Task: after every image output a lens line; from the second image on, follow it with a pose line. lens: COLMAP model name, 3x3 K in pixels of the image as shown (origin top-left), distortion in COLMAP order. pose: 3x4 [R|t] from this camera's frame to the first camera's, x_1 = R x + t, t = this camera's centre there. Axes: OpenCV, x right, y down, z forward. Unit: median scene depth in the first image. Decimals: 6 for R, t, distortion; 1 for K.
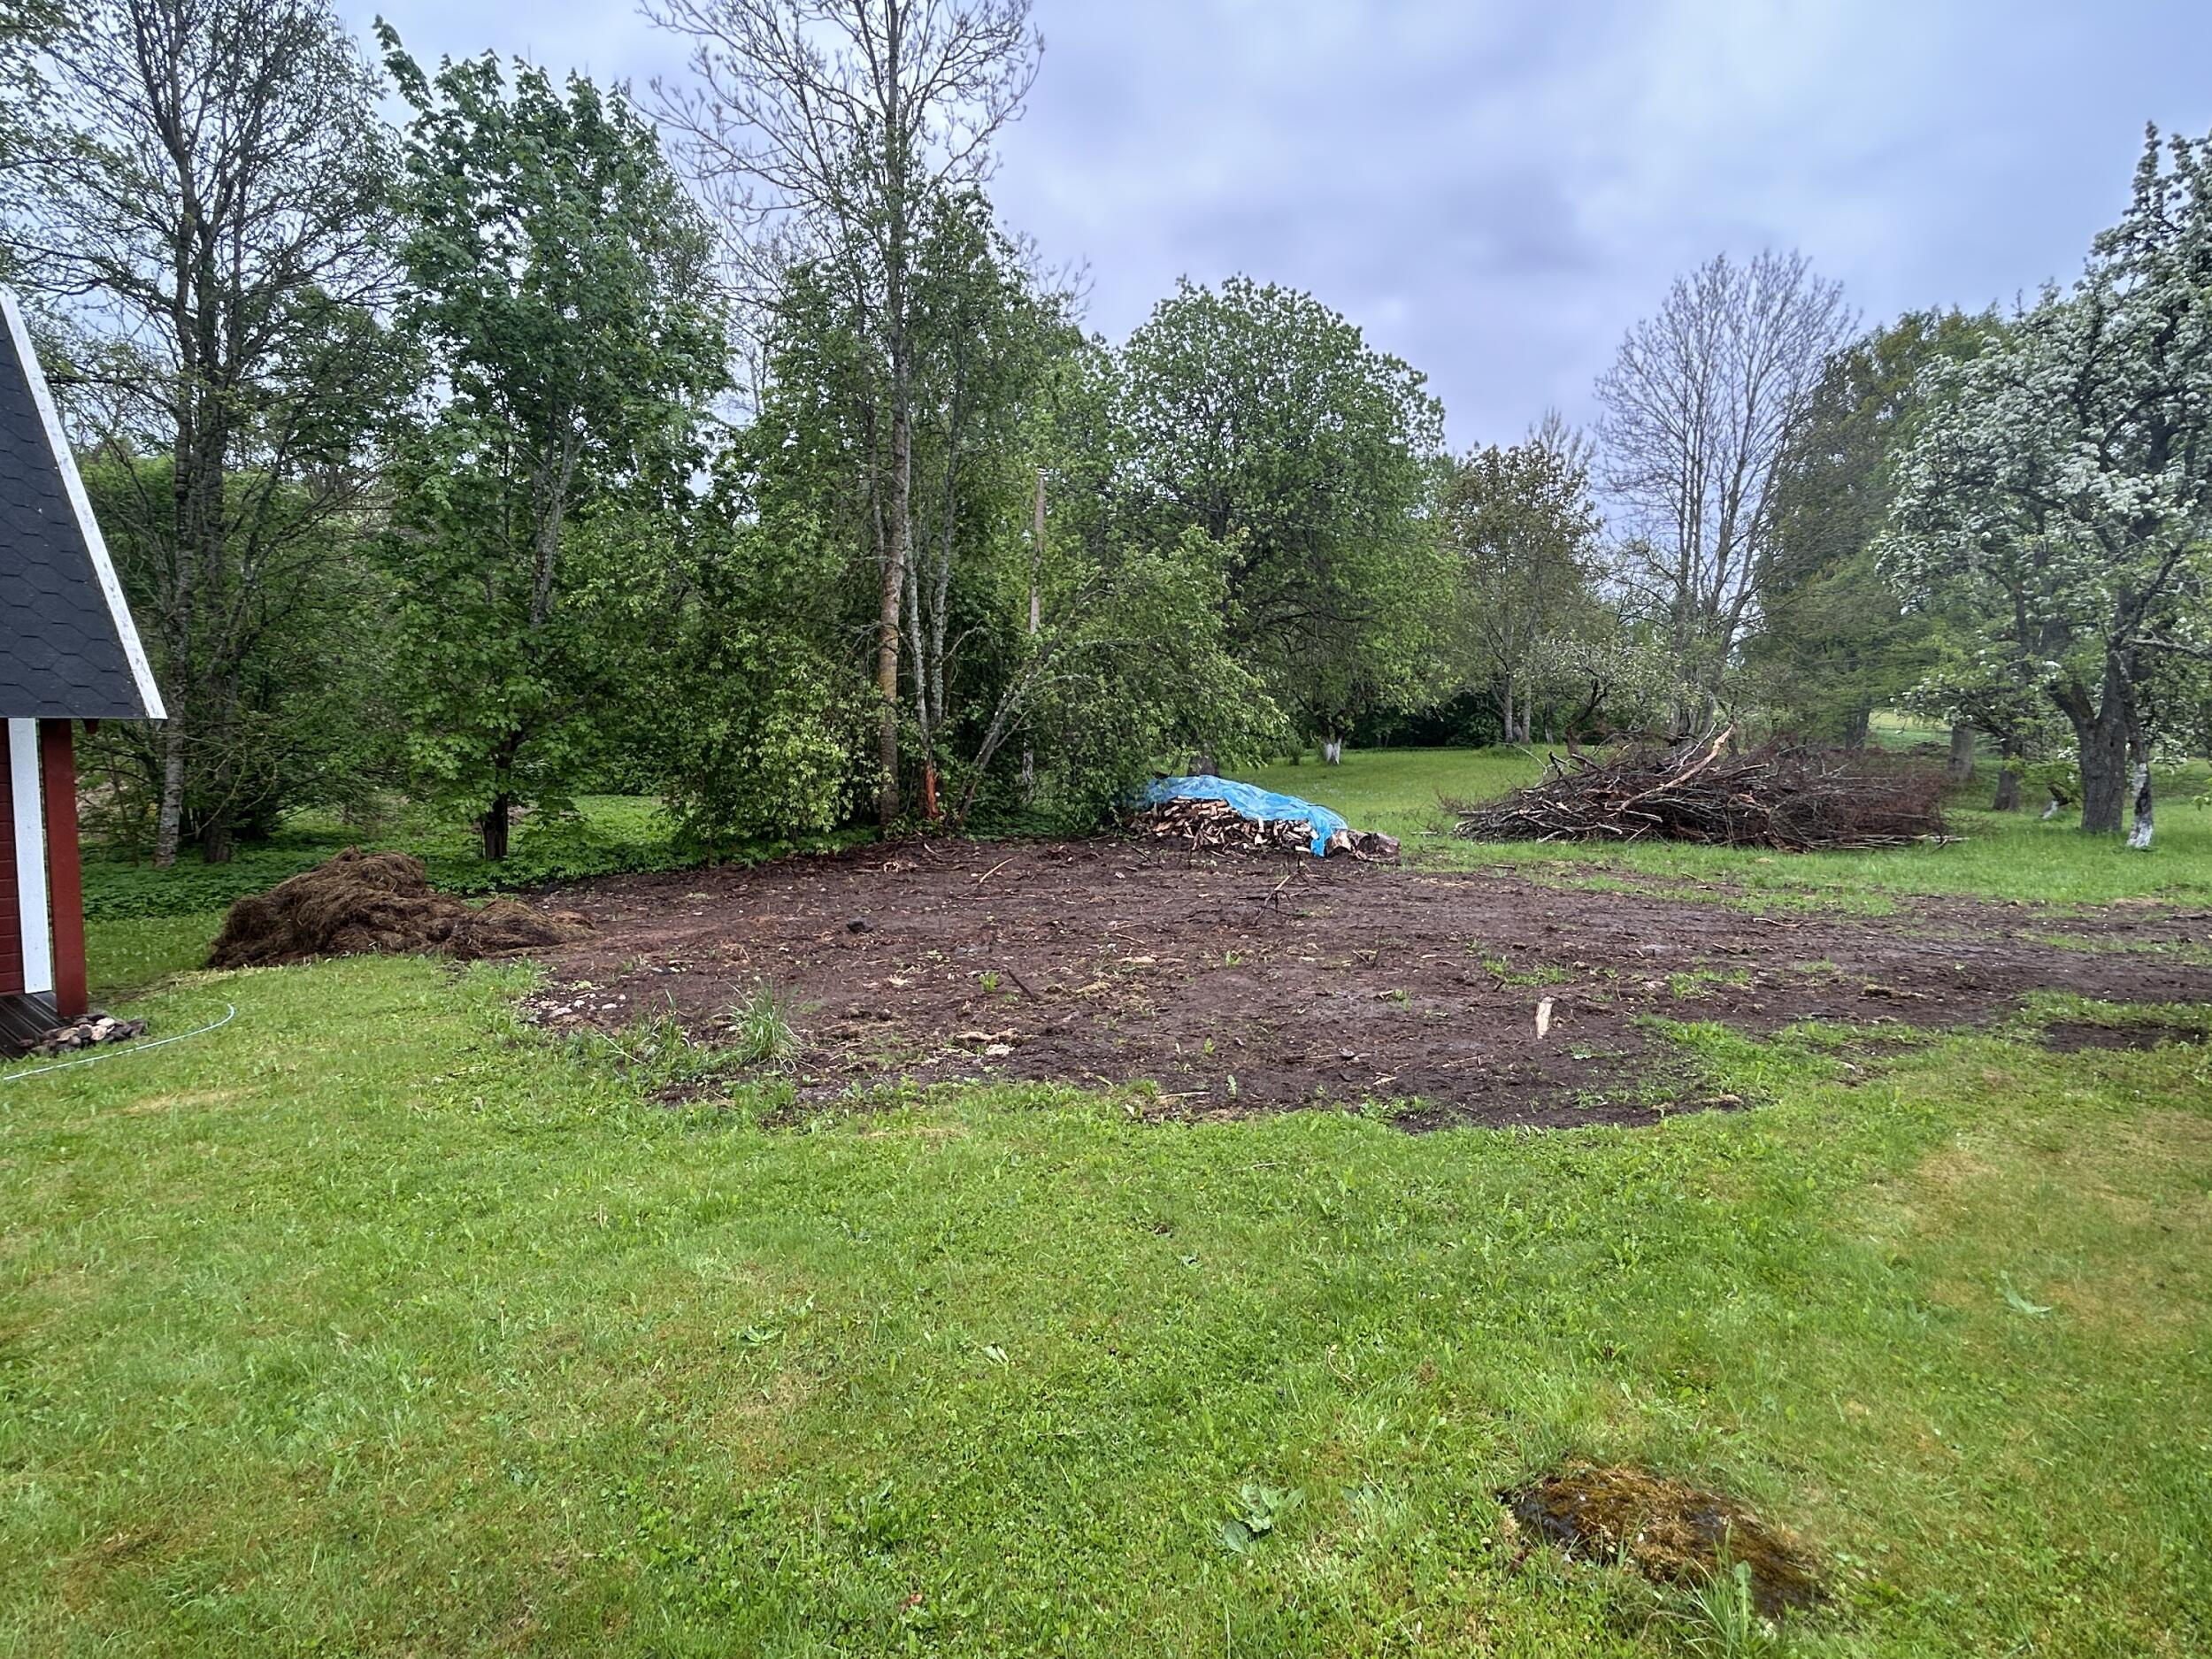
lens RADIAL K [[1257.6, 0, 1106.0], [0, 1257.6, 829.5], [0, 0, 1]] dist [-0.000051, 0.000063]
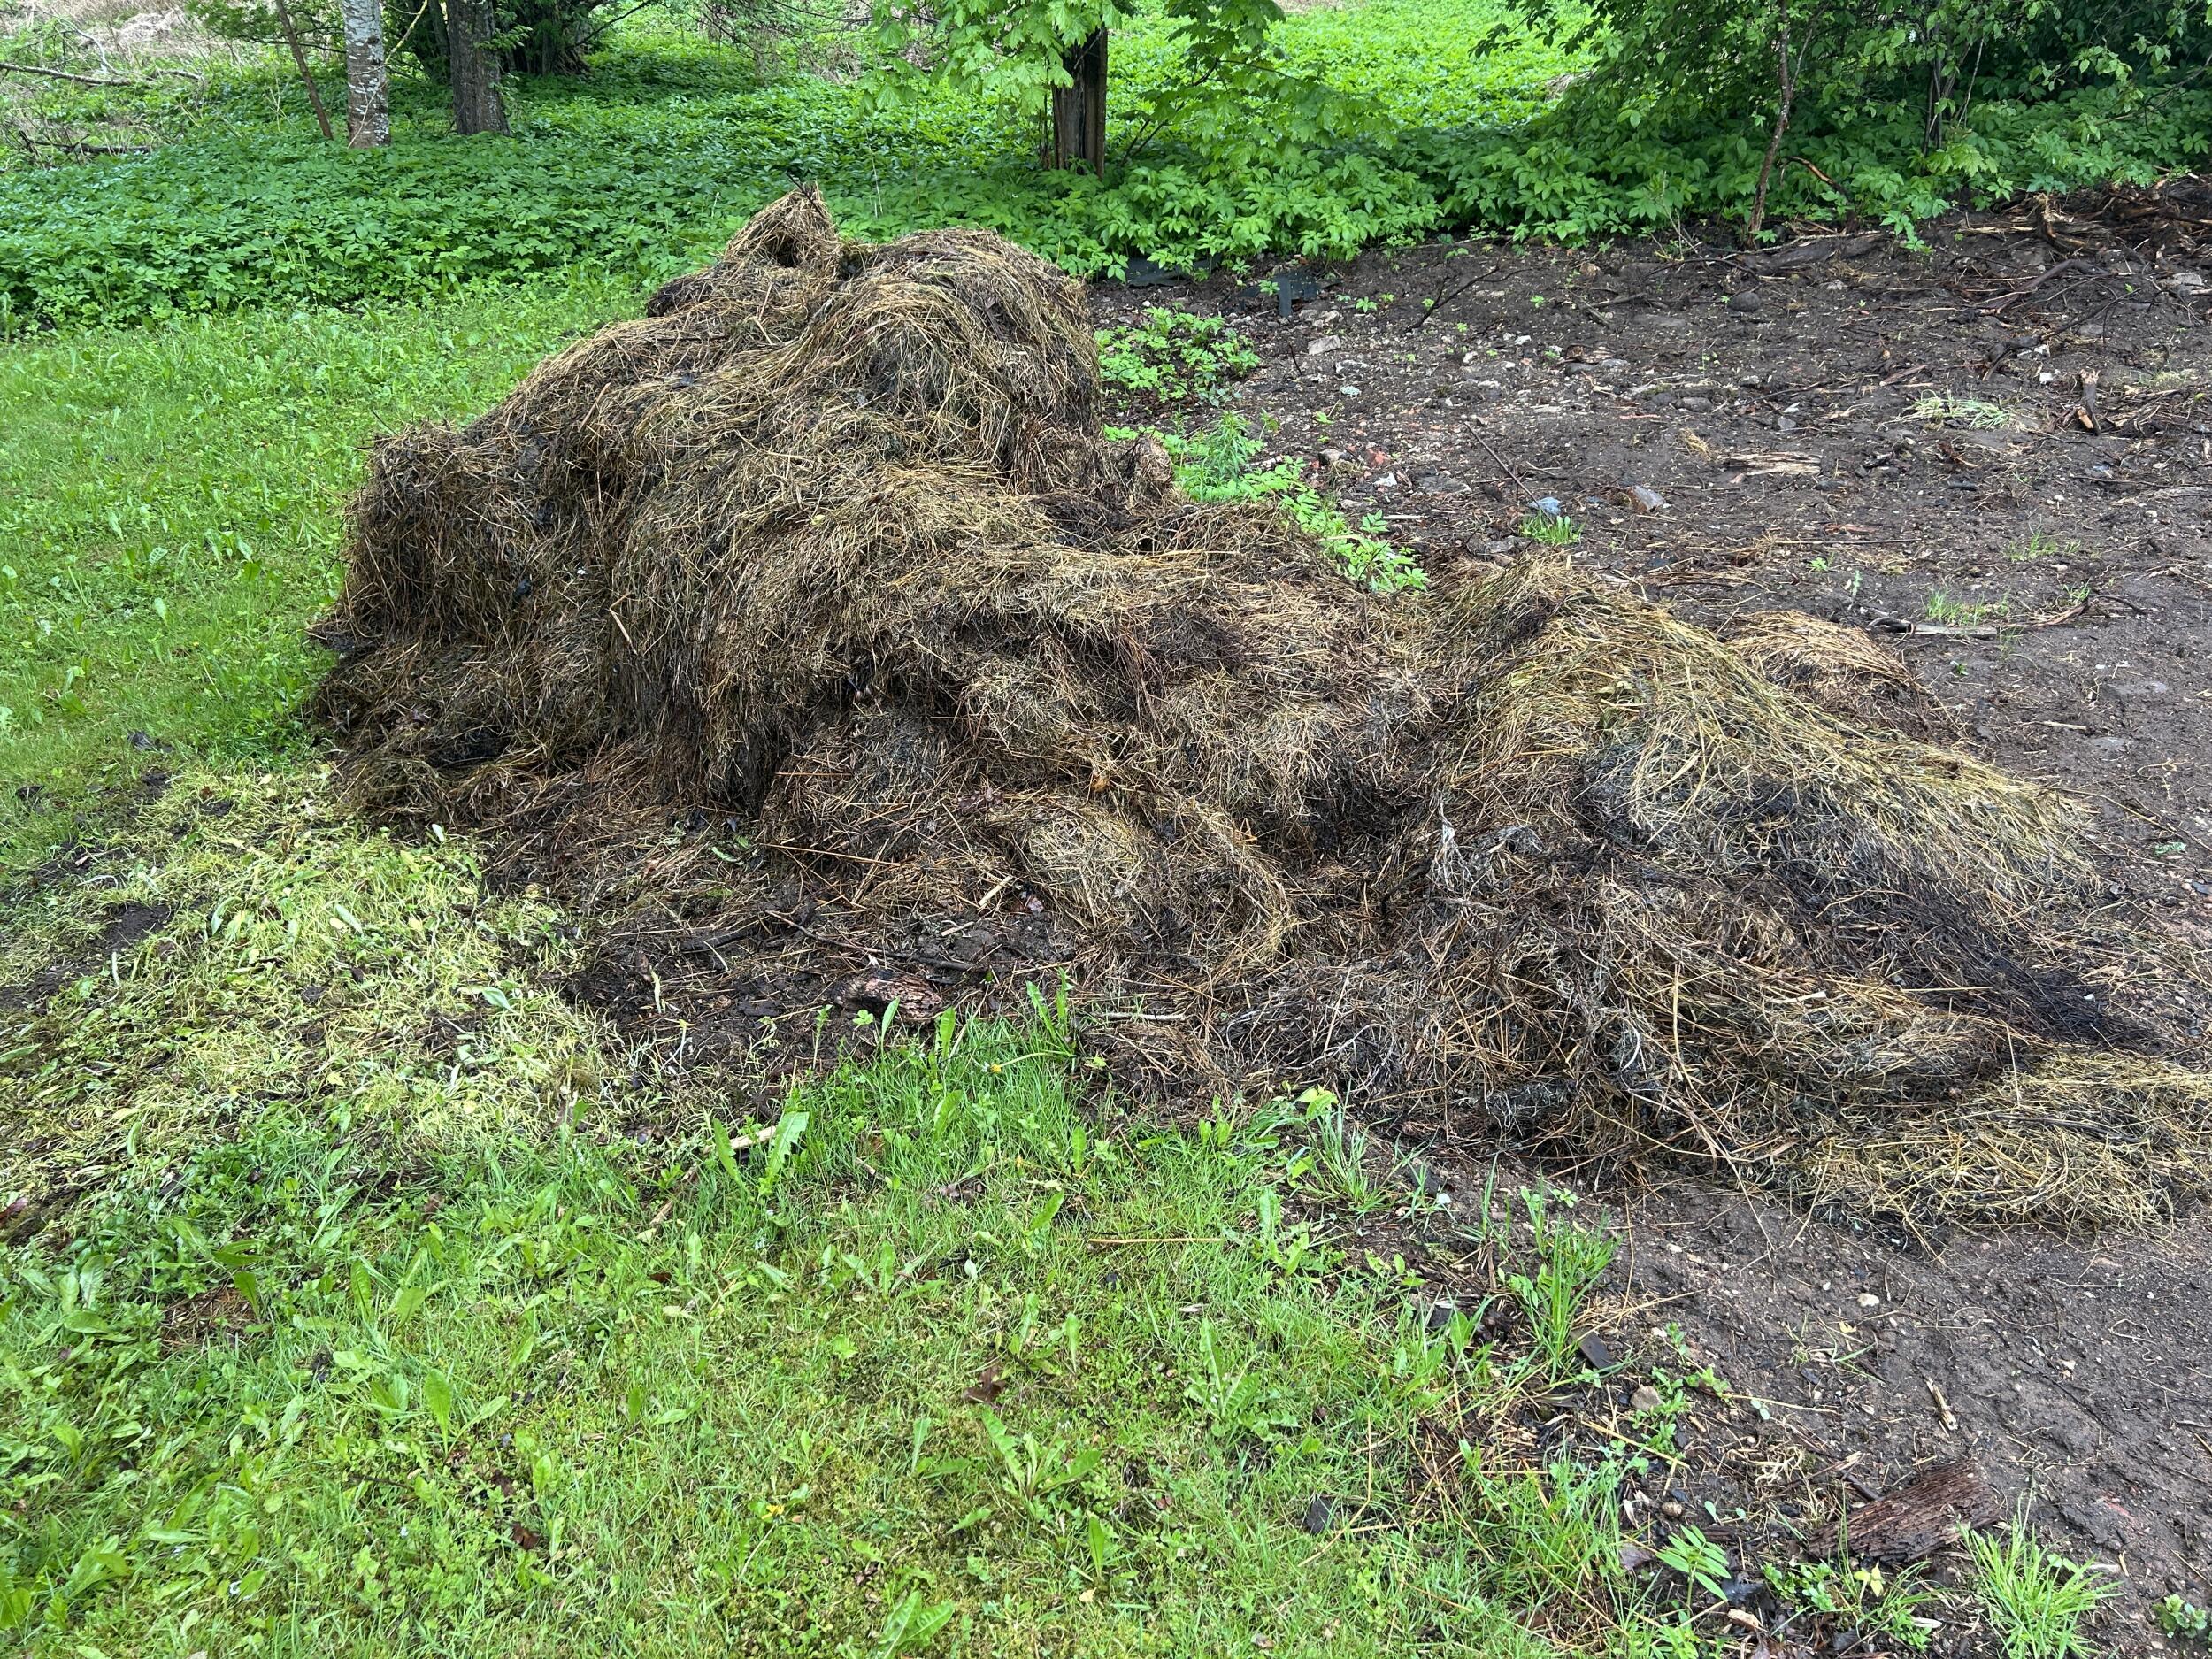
lens RADIAL K [[1639.1, 0, 1106.0], [0, 1639.1, 829.5], [0, 0, 1]] dist [0.005688, 0.002205]
pose [[0.947454, 0.160527, -0.276699, -0.450644], [-0.027299, 0.902393, 0.430049, -0.012635], [0.318725, -0.399898, 0.859358, 0.723113]]
